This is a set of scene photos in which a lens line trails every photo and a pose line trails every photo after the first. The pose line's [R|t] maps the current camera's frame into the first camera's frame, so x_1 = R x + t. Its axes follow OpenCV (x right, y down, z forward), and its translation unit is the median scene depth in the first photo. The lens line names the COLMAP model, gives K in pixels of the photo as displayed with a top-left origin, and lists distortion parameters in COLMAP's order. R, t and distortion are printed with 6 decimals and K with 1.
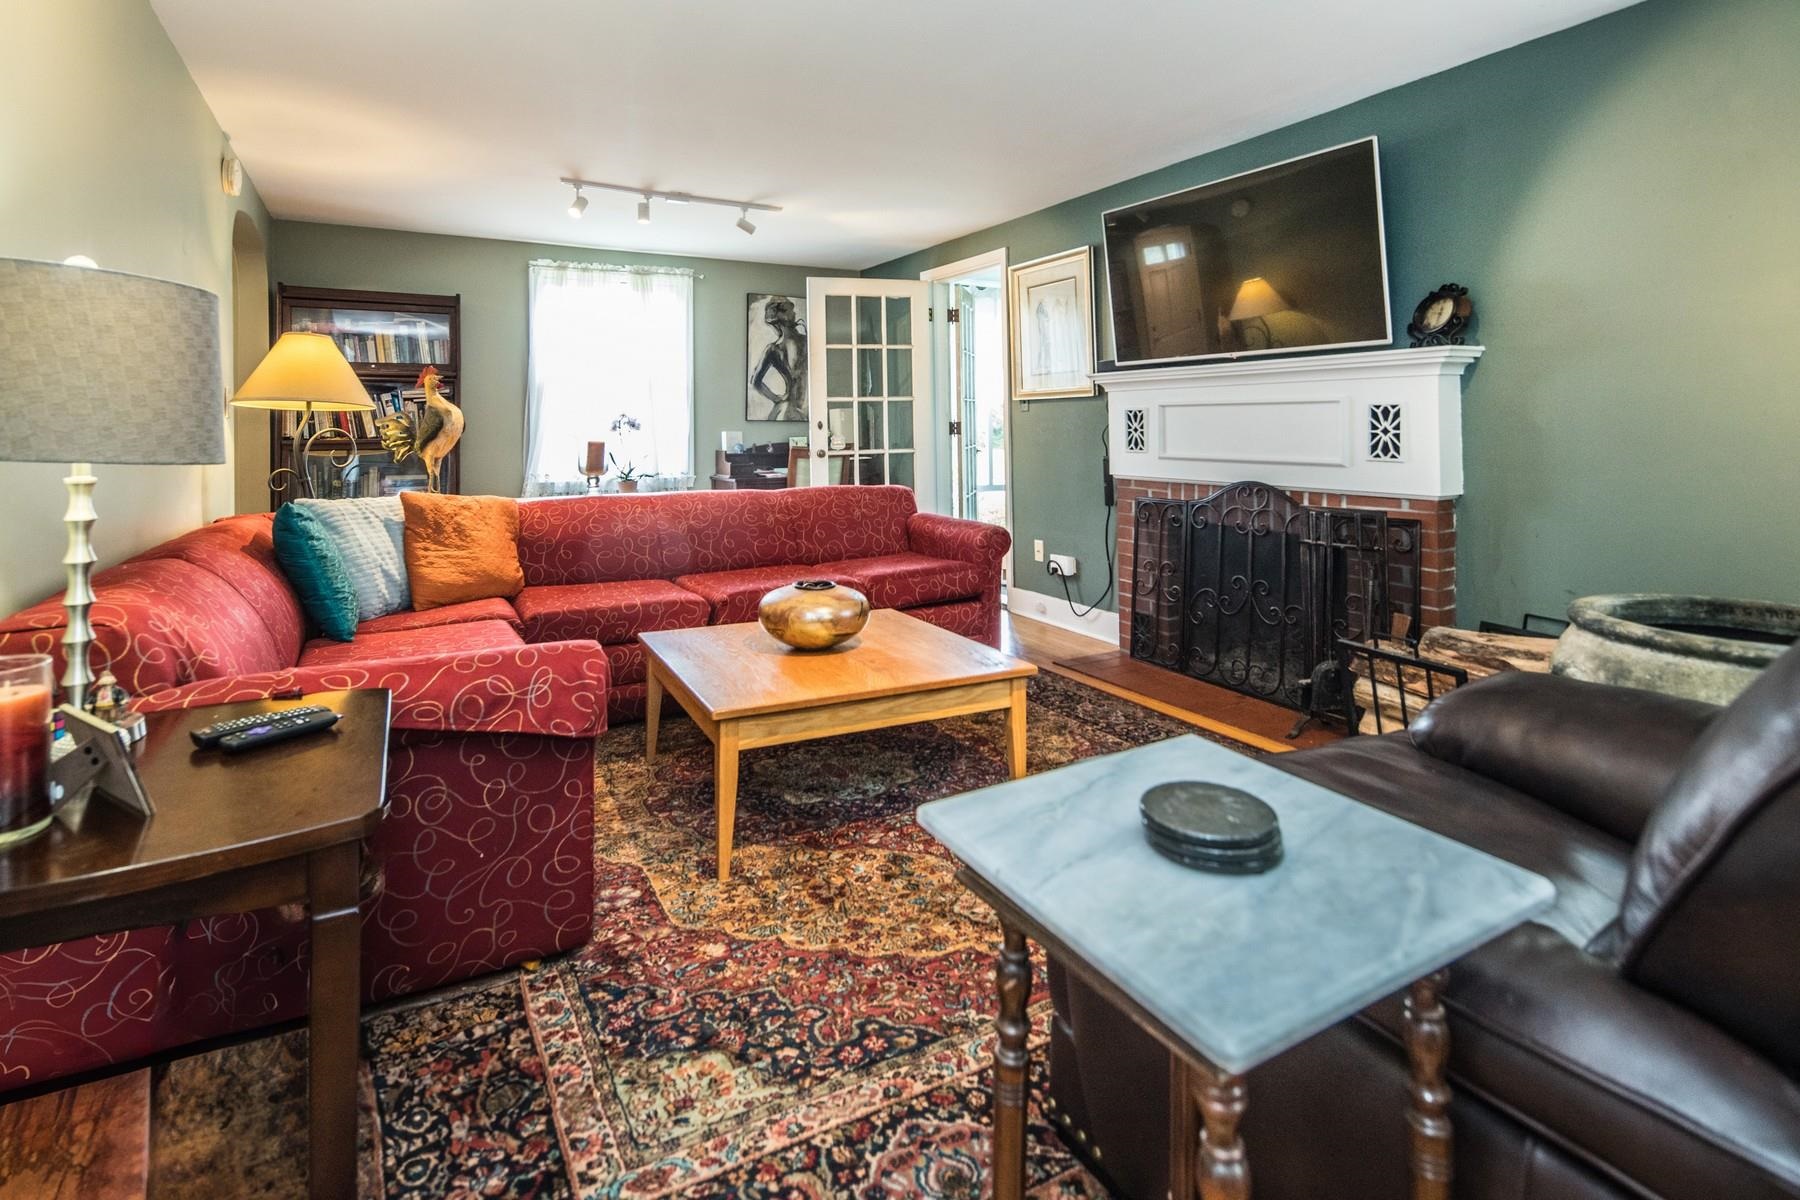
lens RADIAL K [[857.4, 0, 868.7], [0, 857.4, 508.4], [0, 0, 1]] dist [0.000677, 0.000107]
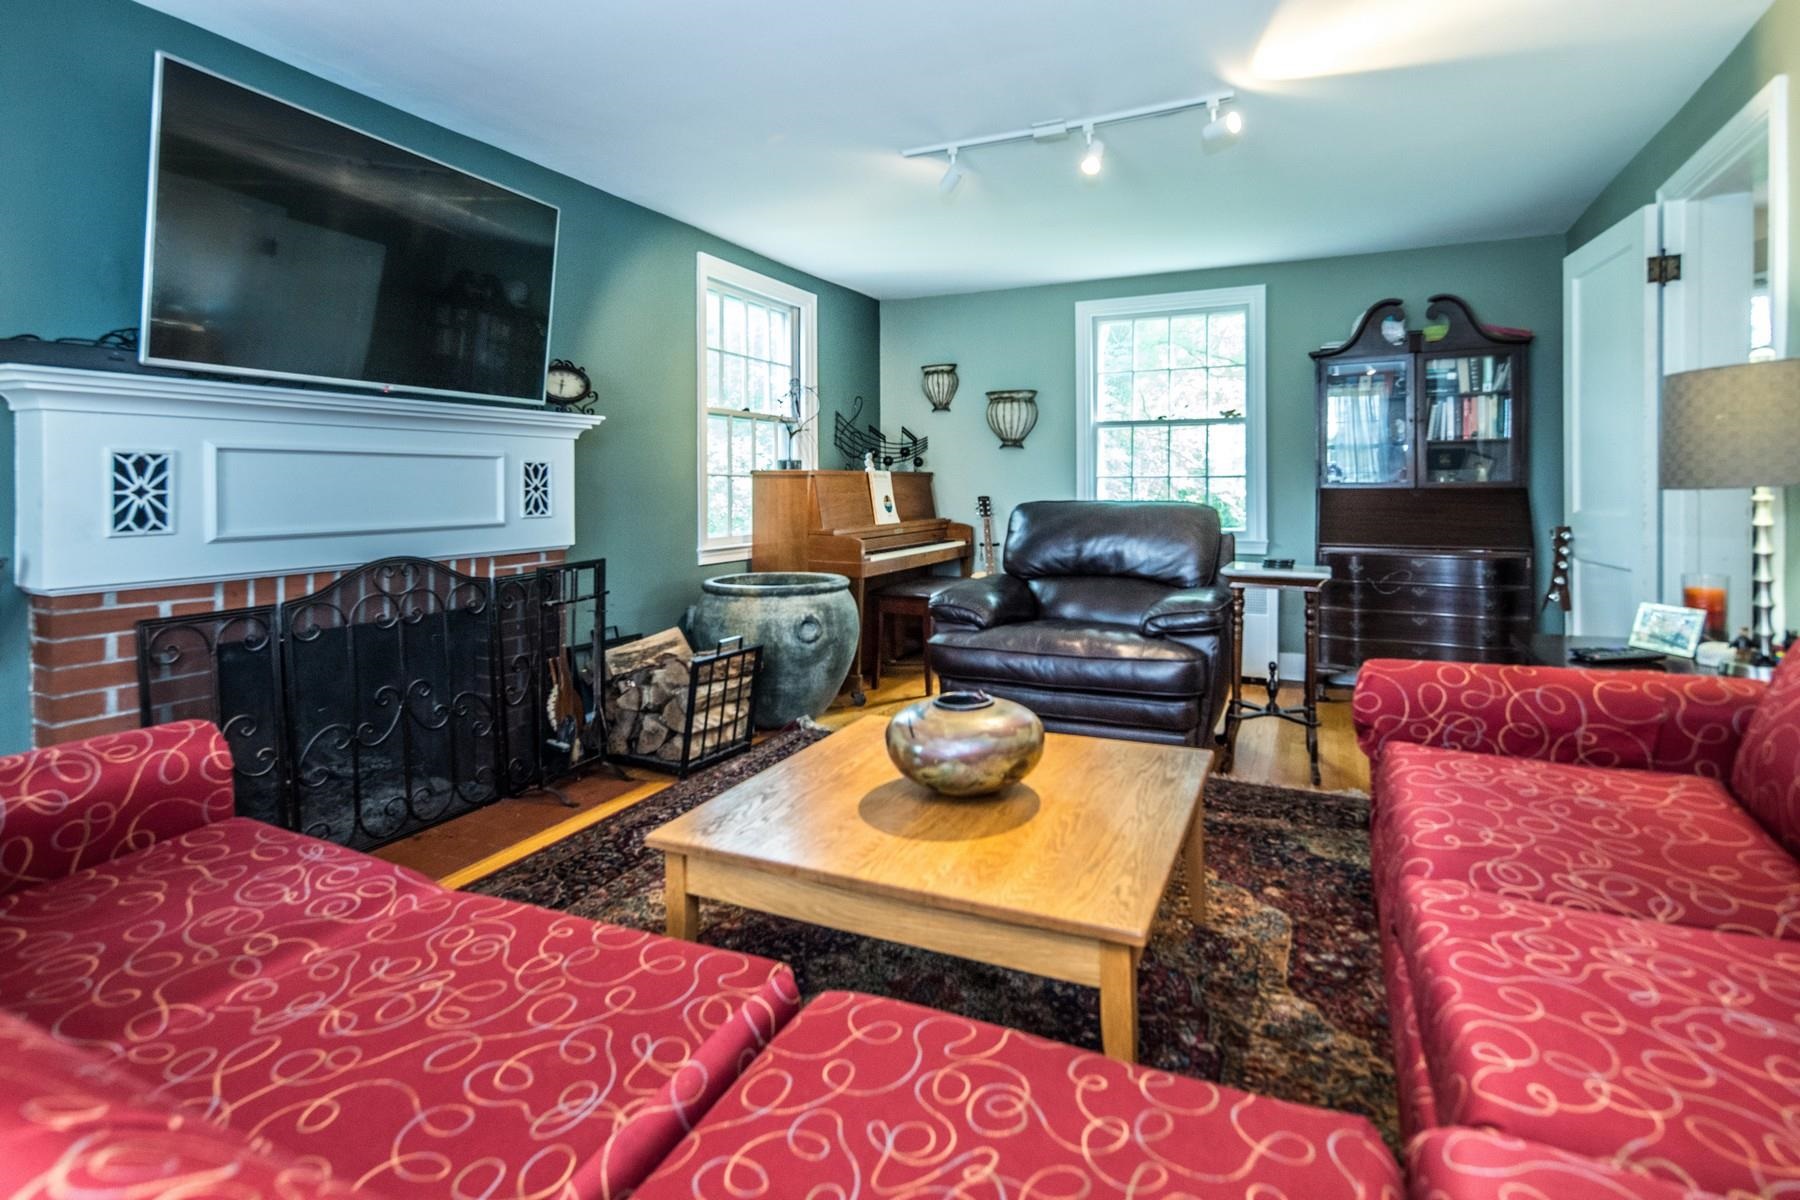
lens RADIAL K [[885.7, 0, 904.0], [0, 885.7, 562.9], [0, 0, 1]] dist [0.004887, 0.000551]
pose [[-0.593866, -0.060683, 0.802272, -0.397384], [0.089582, 0.985964, 0.140889, -0.084834], [-0.799561, 0.155539, -0.580095, 0.964681]]
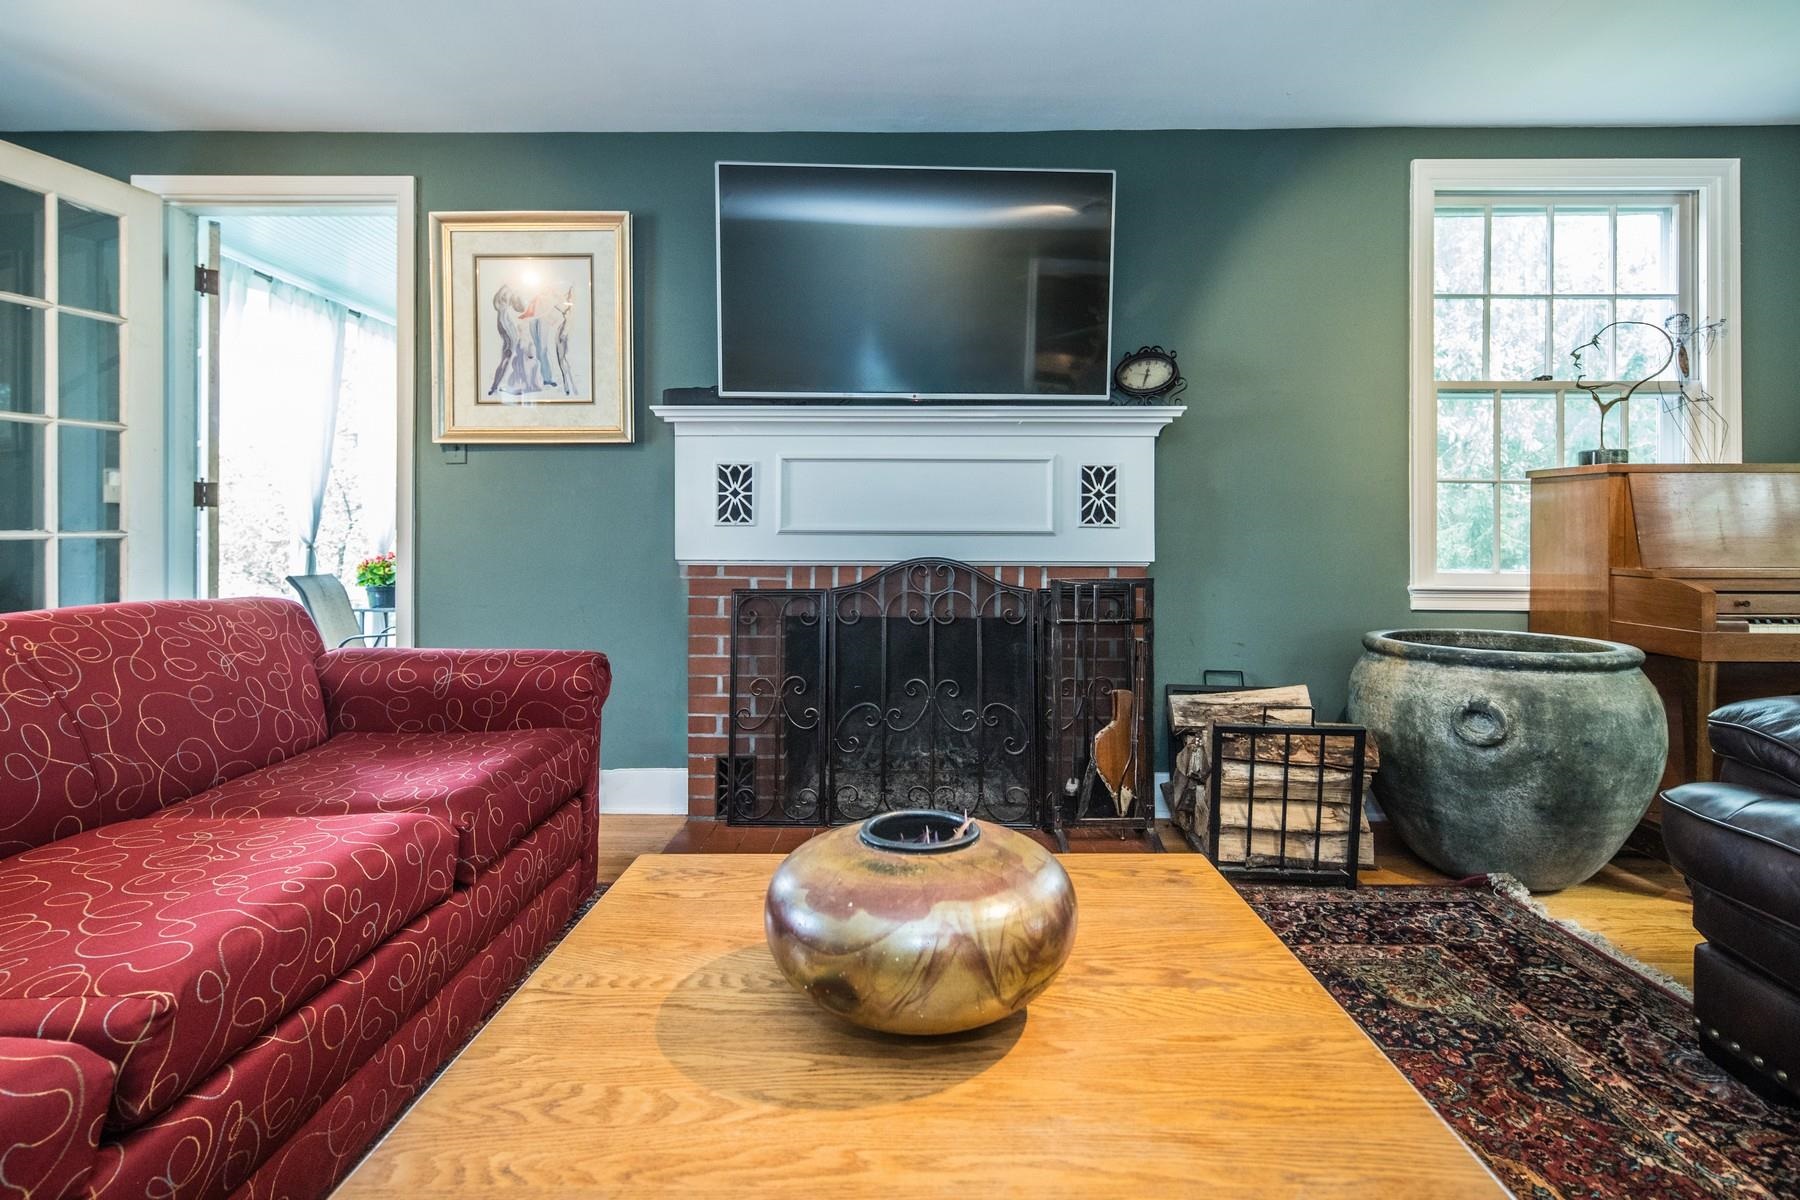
lens RADIAL K [[885.7, 0, 904.0], [0, 885.7, 562.9], [0, 0, 1]] dist [0.004887, 0.000551]
pose [[0.490232, -0.018554, 0.871395, -0.250516], [0.076824, 0.996802, -0.021995, -0.009037], [-0.868200, 0.077727, 0.490089, 0.543008]]
